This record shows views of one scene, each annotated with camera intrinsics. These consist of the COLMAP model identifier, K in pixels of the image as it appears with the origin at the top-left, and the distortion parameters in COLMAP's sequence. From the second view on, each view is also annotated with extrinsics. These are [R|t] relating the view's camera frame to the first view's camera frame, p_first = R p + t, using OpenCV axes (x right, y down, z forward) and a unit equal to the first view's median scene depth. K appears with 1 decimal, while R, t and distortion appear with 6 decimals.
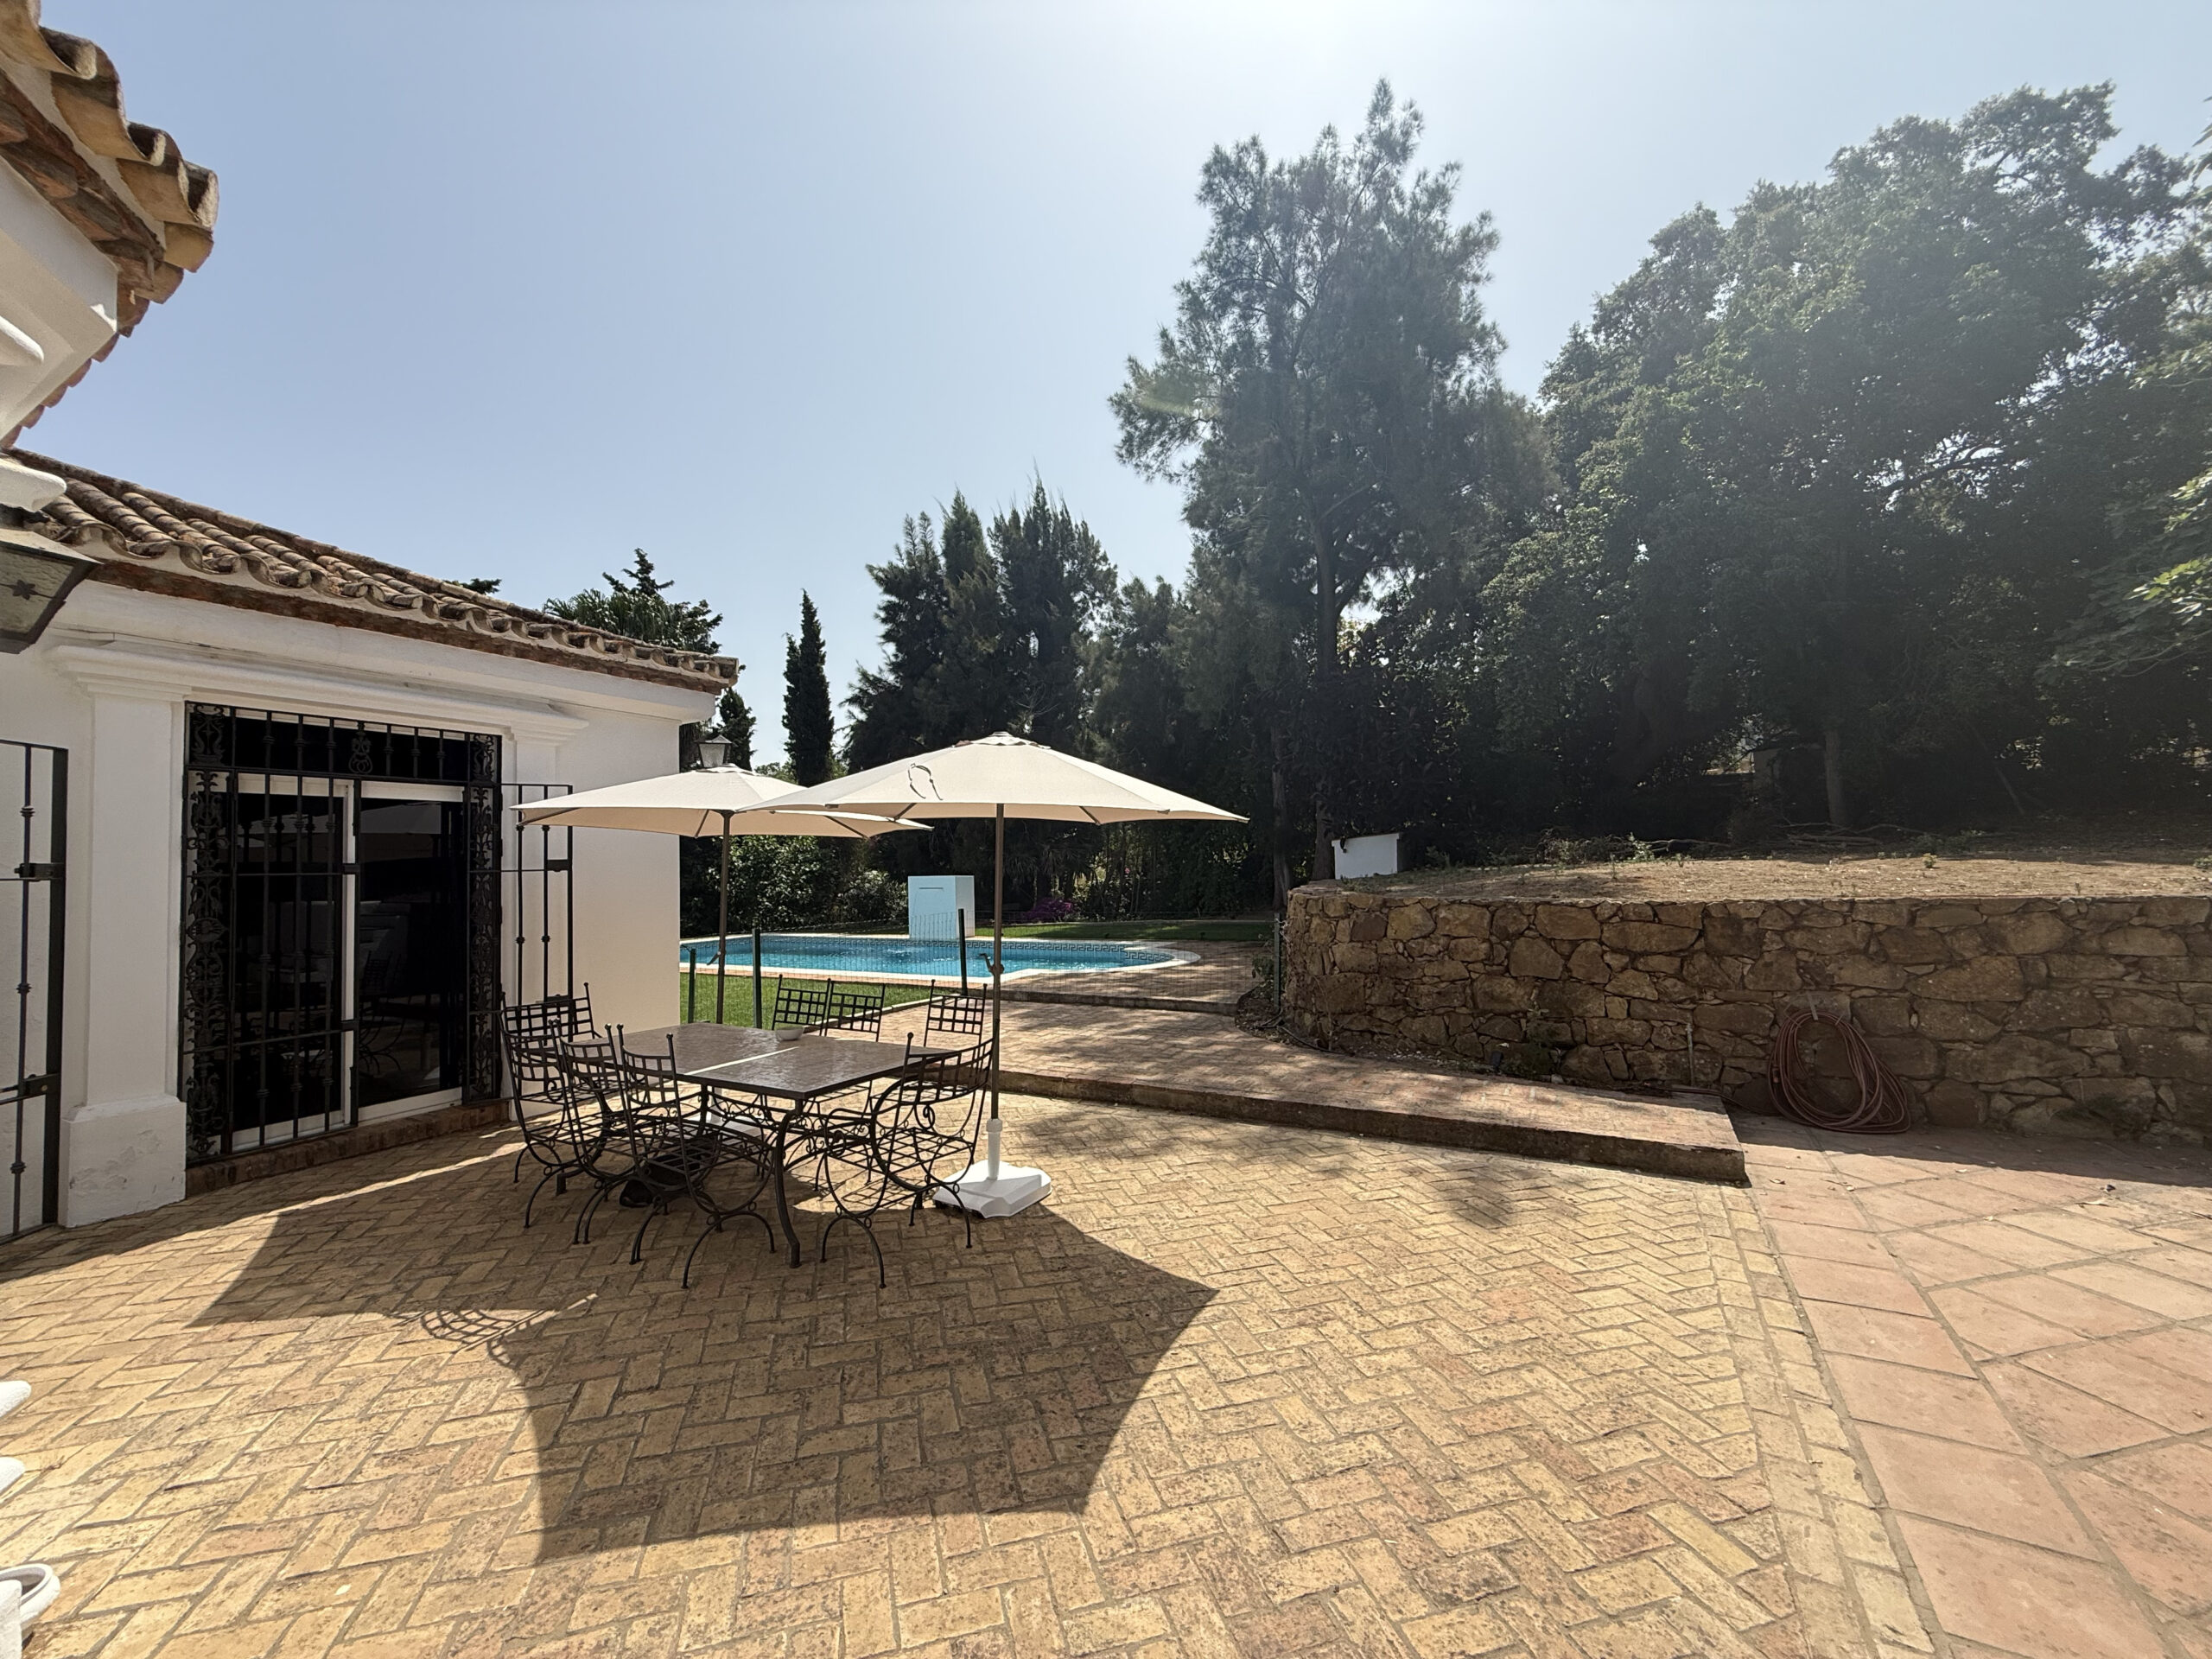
lens RADIAL K [[882.4, 0, 1098.9], [0, 882.4, 831.4], [0, 0, 1]] dist [0.000477, 0.000105]
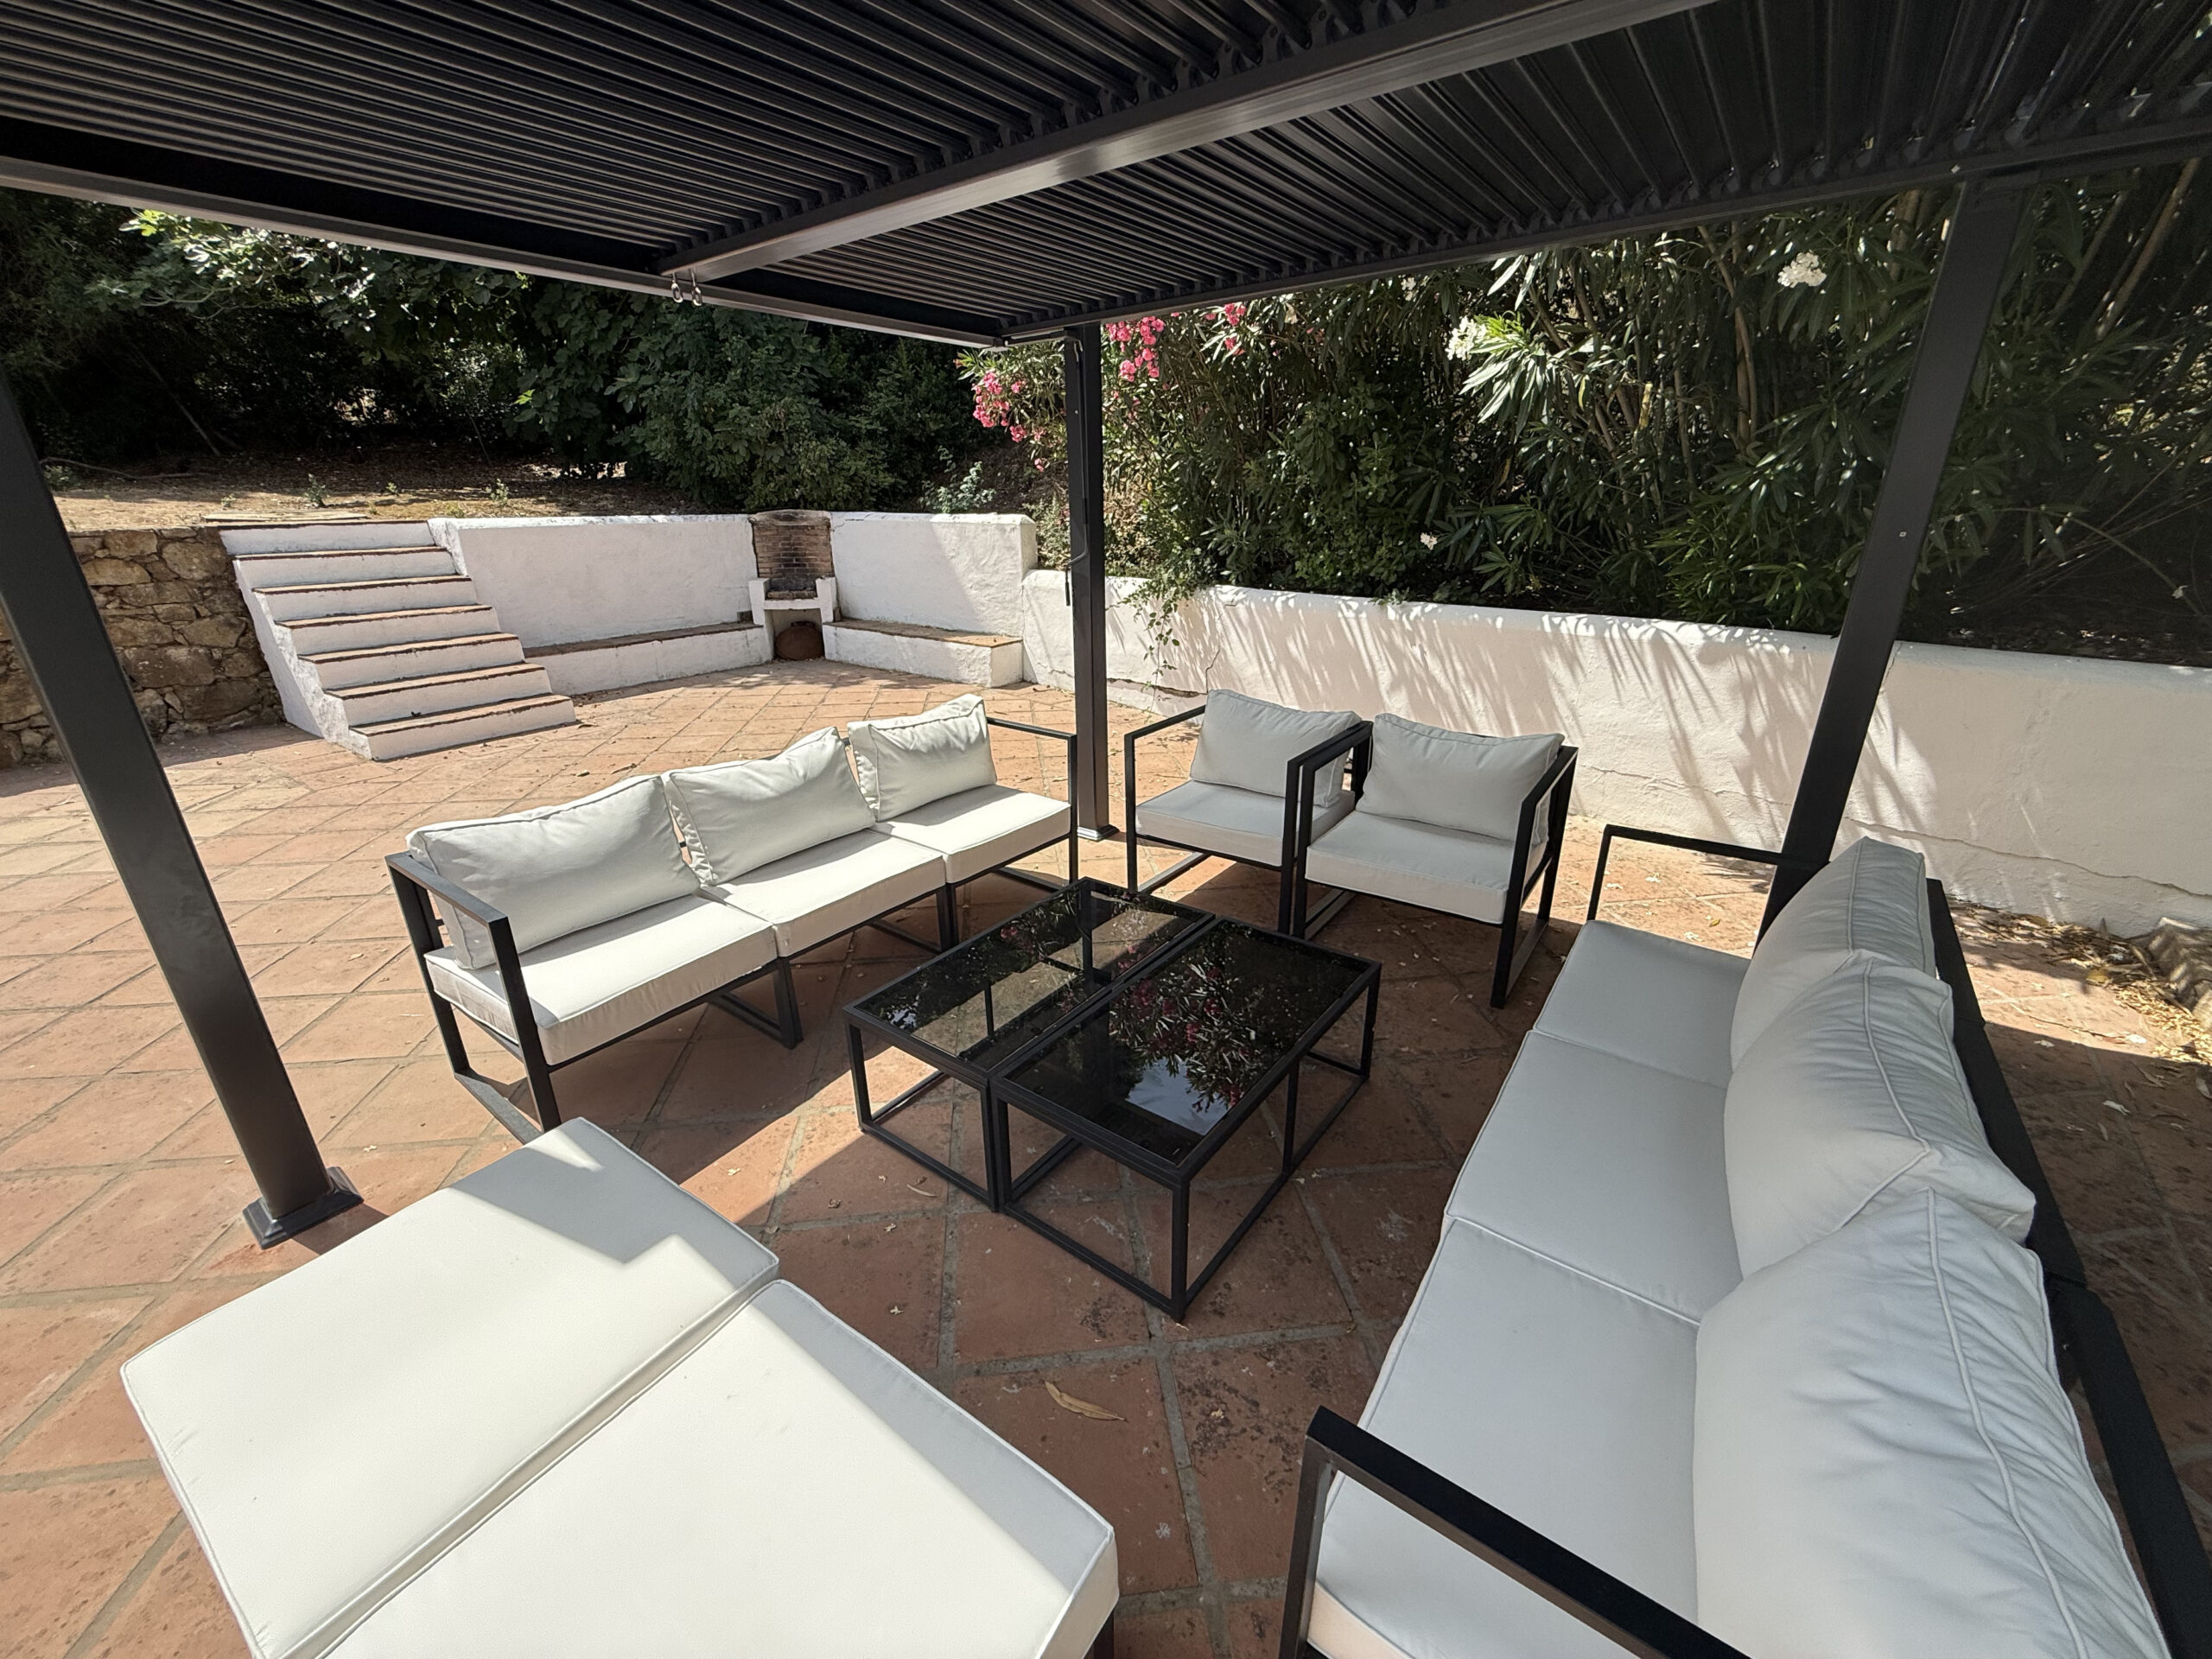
lens RADIAL K [[882.4, 0, 1098.9], [0, 882.4, 831.4], [0, 0, 1]] dist [0.000477, 0.000105]
pose [[0.112128, -0.337136, 0.934755, 0.124165], [-0.039146, 0.938458, 0.343167, -0.002696], [-0.992922, -0.075071, 0.092030, -0.361612]]
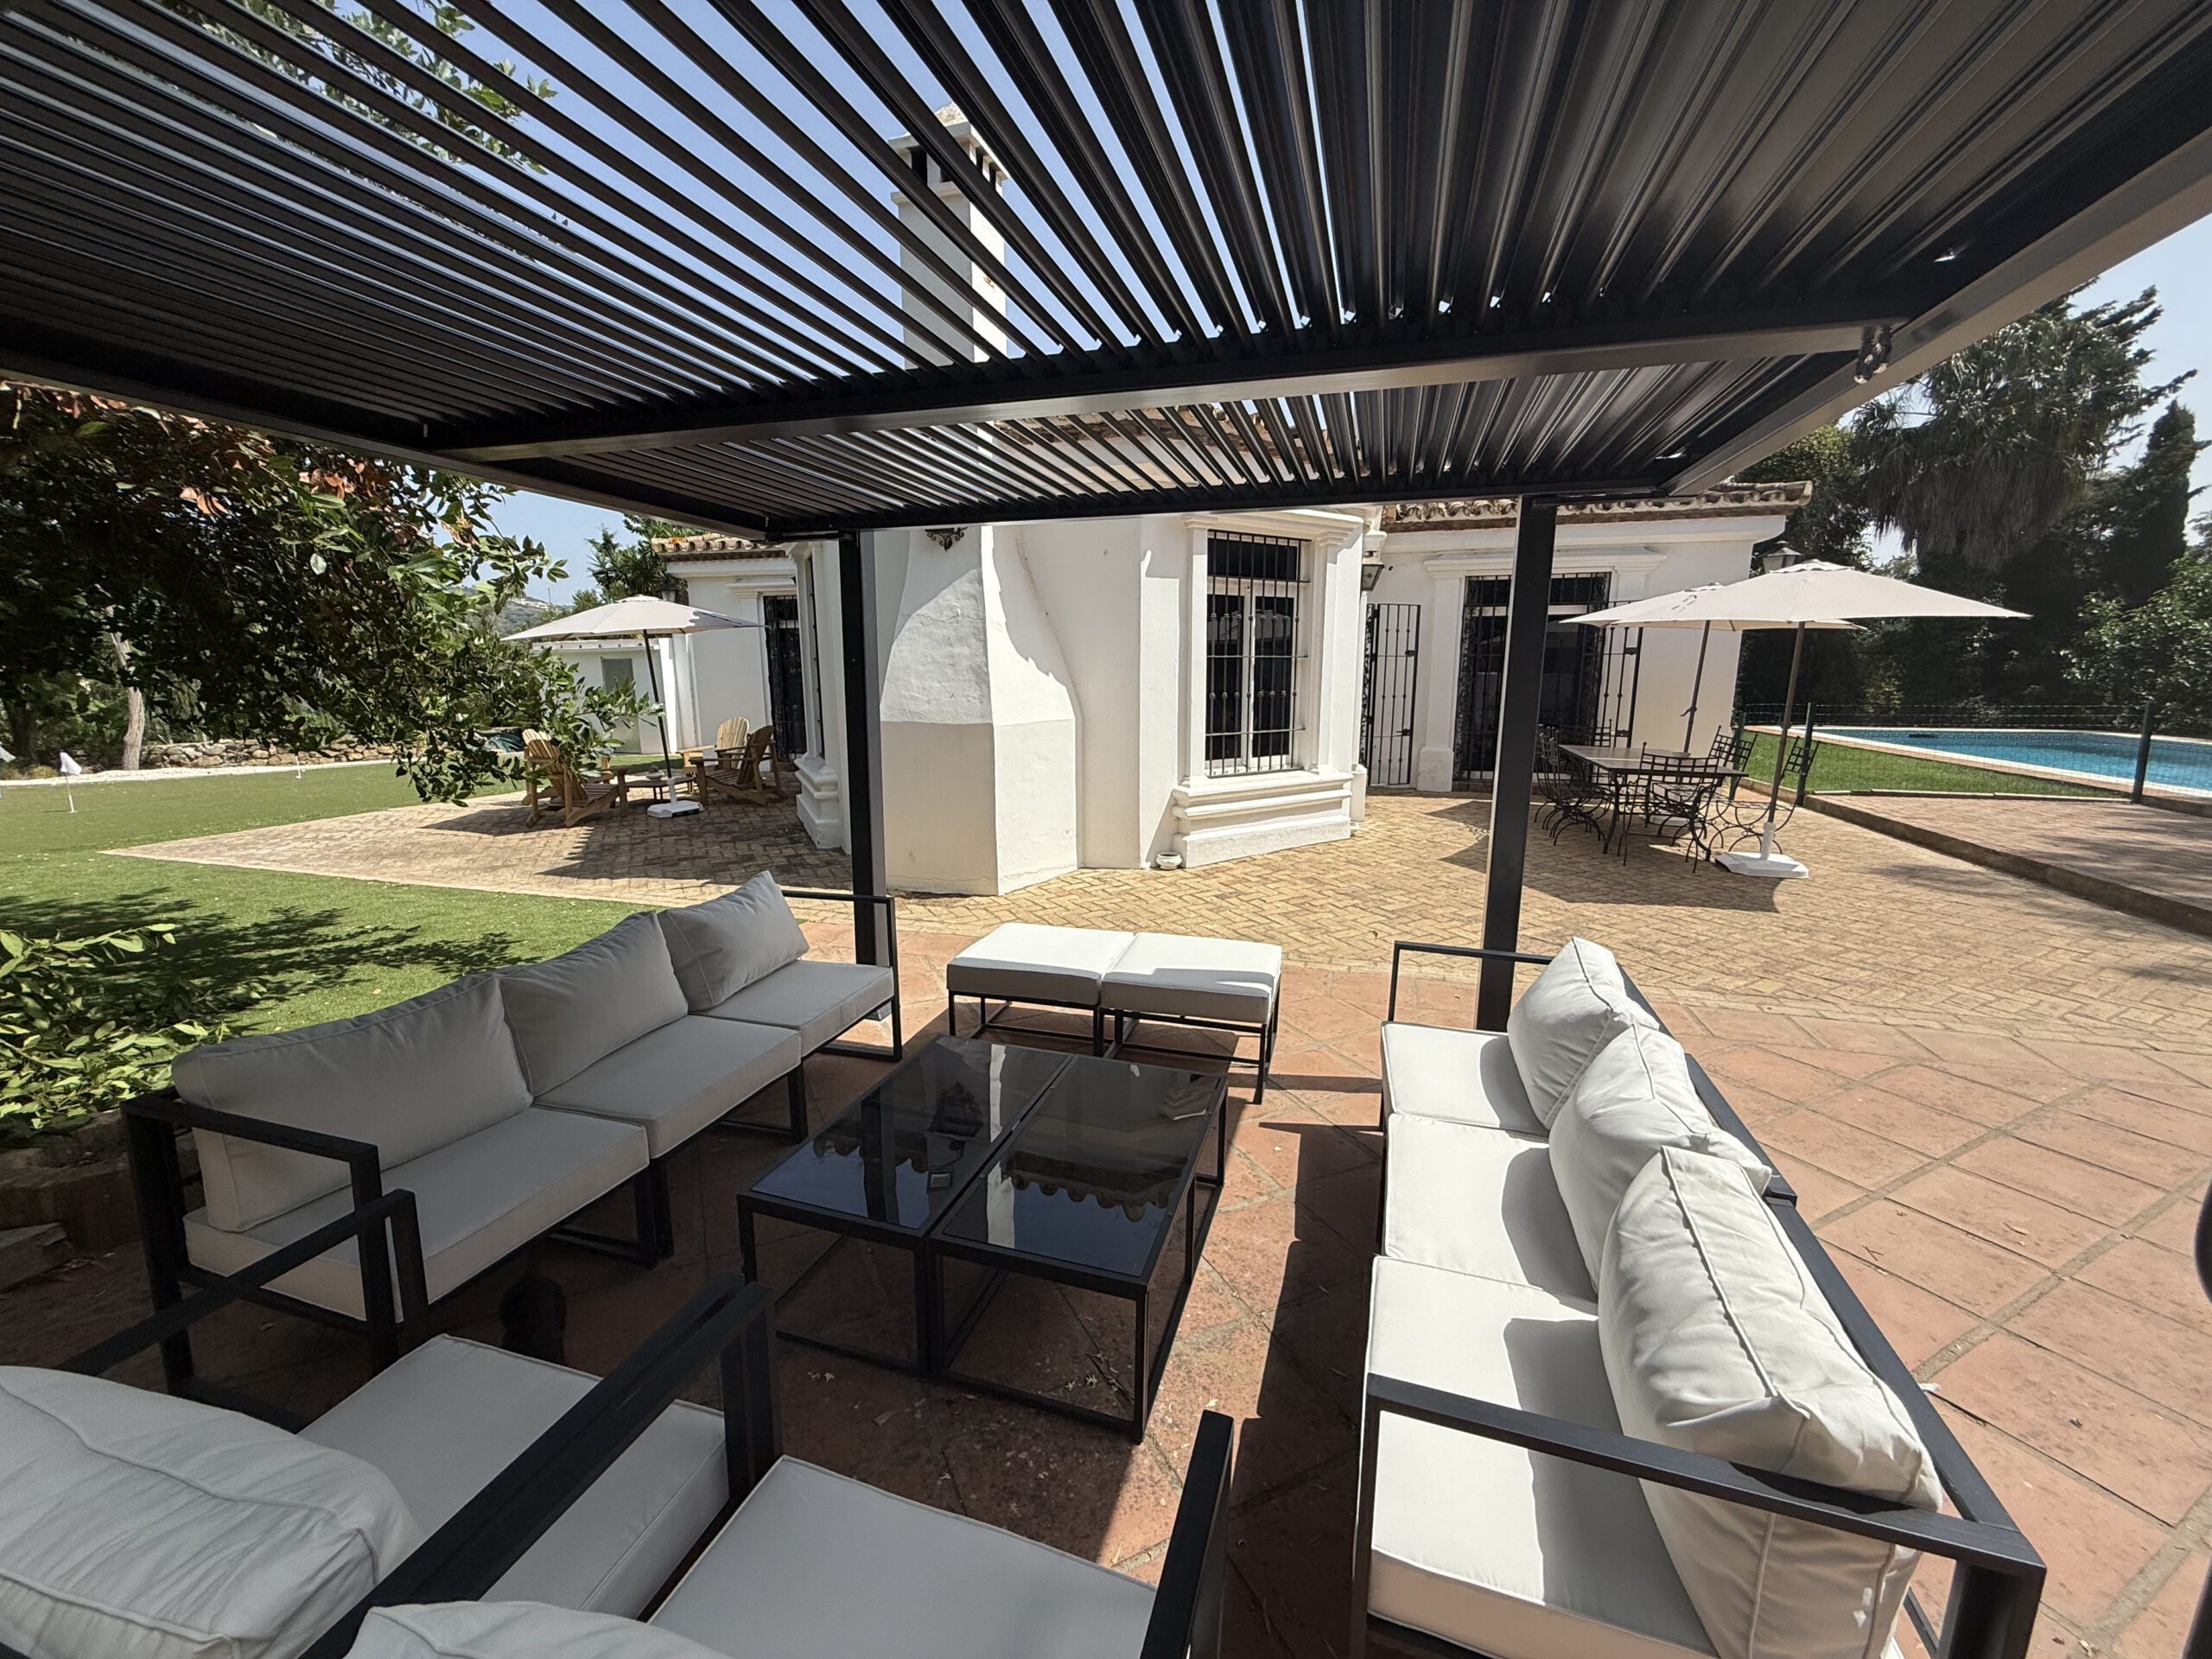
lens RADIAL K [[882.4, 0, 1098.9], [0, 882.4, 831.4], [0, 0, 1]] dist [0.000477, 0.000105]
pose [[0.222963, 0.202157, -0.953635, 0.888608], [0.037669, 0.975744, 0.215651, -0.027966], [0.974099, -0.084005, 0.209940, -0.376997]]
